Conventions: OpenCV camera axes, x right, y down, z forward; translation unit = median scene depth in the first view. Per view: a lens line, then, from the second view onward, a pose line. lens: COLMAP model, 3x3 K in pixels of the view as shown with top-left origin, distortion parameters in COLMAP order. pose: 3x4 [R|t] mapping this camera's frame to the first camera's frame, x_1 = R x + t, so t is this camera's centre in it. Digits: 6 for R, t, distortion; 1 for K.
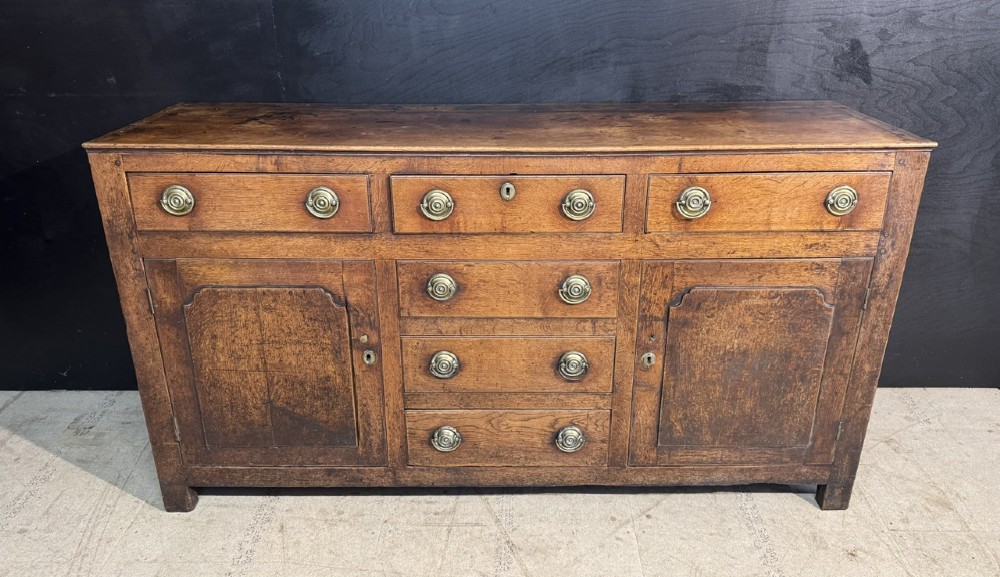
lens RADIAL K [[727.4, 0, 503.9], [0, 727.4, 267.0], [0, 0, 1]] dist [0.080254, -0.127200]
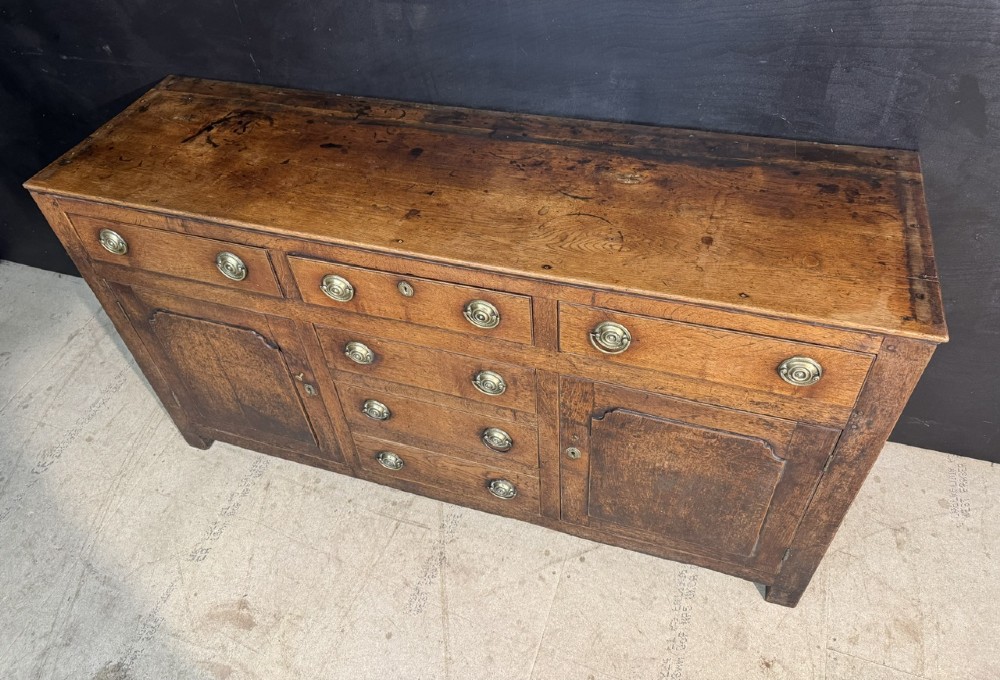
lens RADIAL K [[707.6, 0, 499.0], [0, 707.6, 309.5], [0, 0, 1]] dist [0.064568, -0.094819]
pose [[0.946381, 0.175367, -0.271311, 0.326818], [-0.058145, 0.918585, 0.390923, -0.394534], [0.317777, -0.354186, 0.879528, 0.243722]]
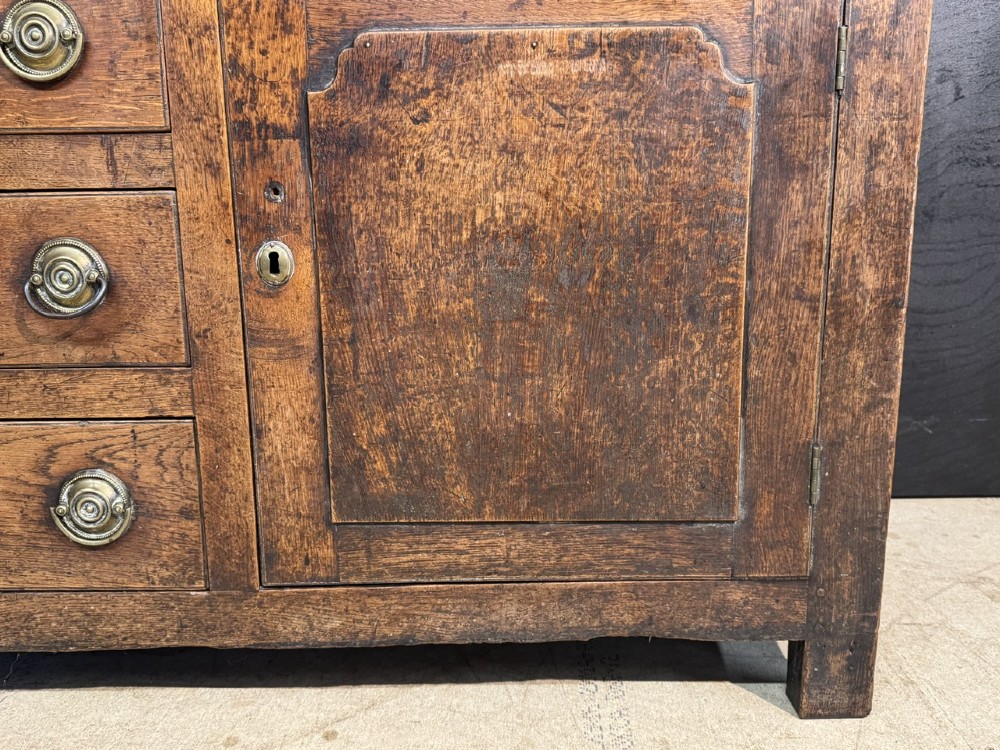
lens RADIAL K [[878.3, 0, 505.1], [0, 878.3, 382.9], [0, 0, 1]] dist [0.115923, -0.211646]
pose [[0.999768, -0.010030, -0.019038, 0.327713], [0.006301, 0.982405, -0.186659, 0.276072], [0.020575, 0.186496, 0.982240, 0.584594]]
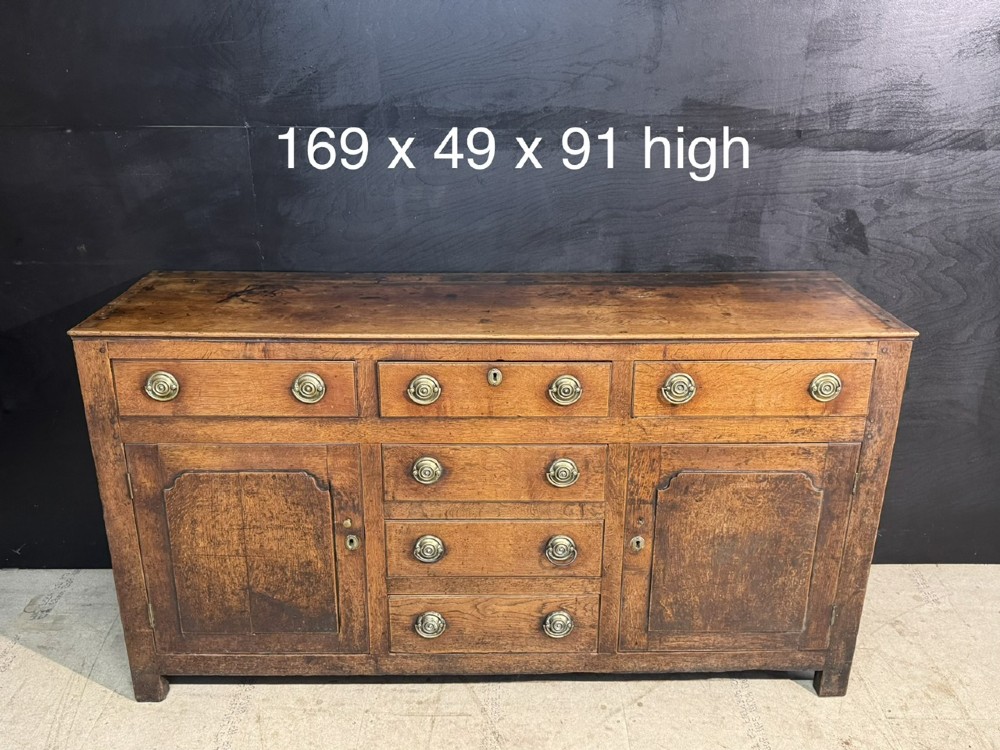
lens RADIAL K [[878.3, 0, 503.1], [0, 878.3, 374.0], [0, 0, 1]] dist [0.115923, -0.211646]
pose [[0.999892, 0.001268, 0.014620, -0.000369], [-0.000928, 0.999730, -0.023208, -0.074315], [-0.014645, 0.023192, 0.999624, -0.194557]]
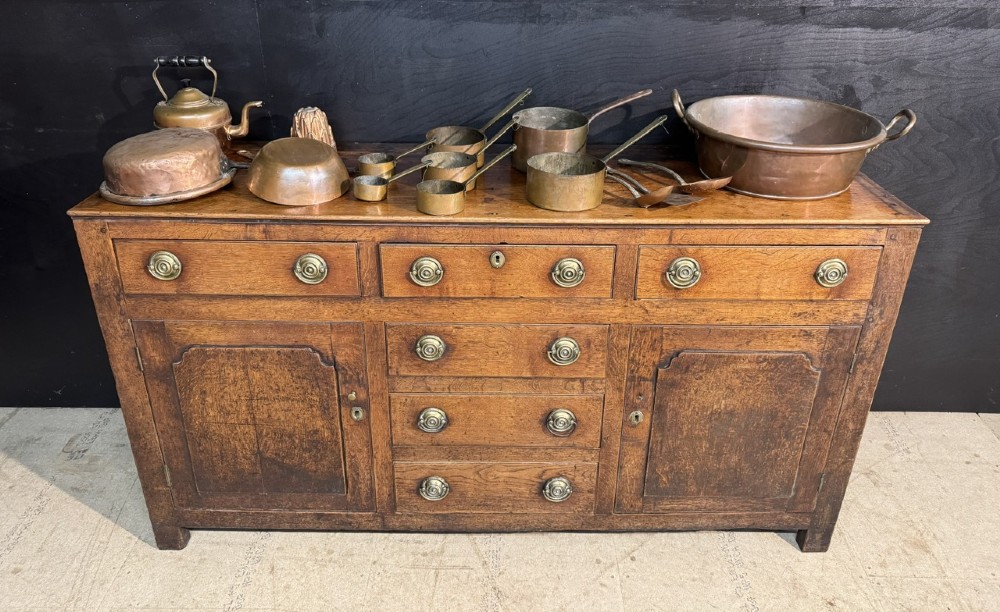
lens RADIAL K [[707.4, 0, 500.8], [0, 707.4, 234.4], [0, 0, 1]] dist [0.045188, -0.063919]
pose [[0.999923, 0.010456, 0.006664, 0.002672], [-0.010715, 0.999139, 0.040076, -0.163936], [-0.006239, -0.040144, 0.999174, 0.035541]]
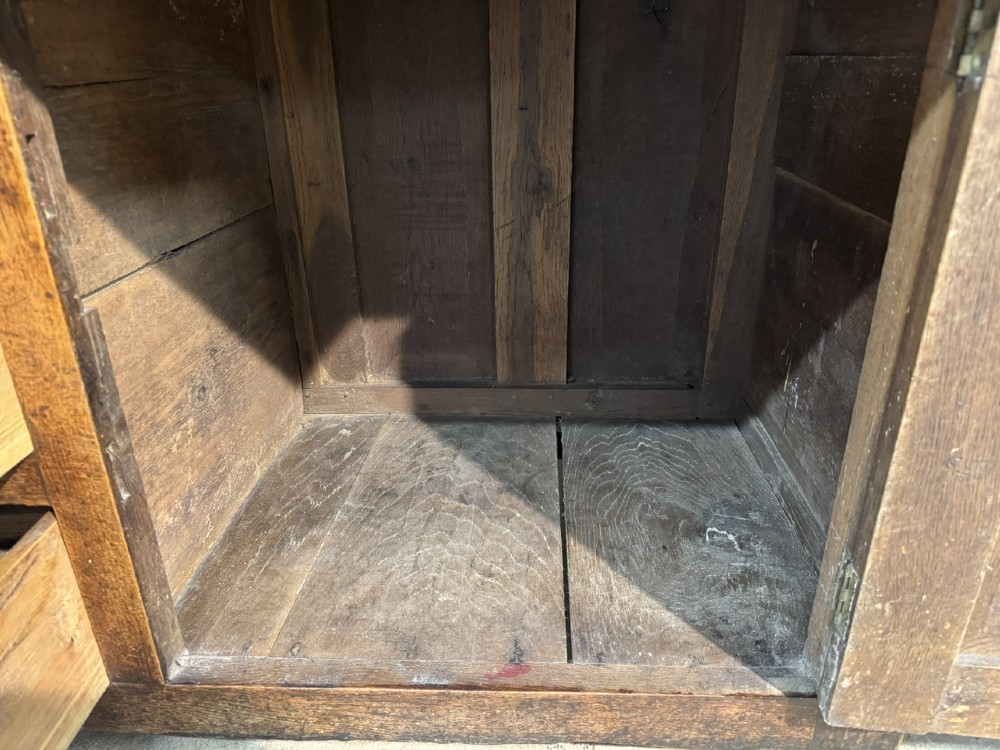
lens RADIAL K [[709.3, 0, 510.6], [0, 709.3, 377.6], [0, 0, 1]] dist [0.038773, -0.052253]
pose [[0.998192, 0.011466, -0.059009, 0.361816], [-0.009776, 0.999536, 0.028837, 0.140677], [0.059312, -0.028208, 0.997841, 0.763175]]
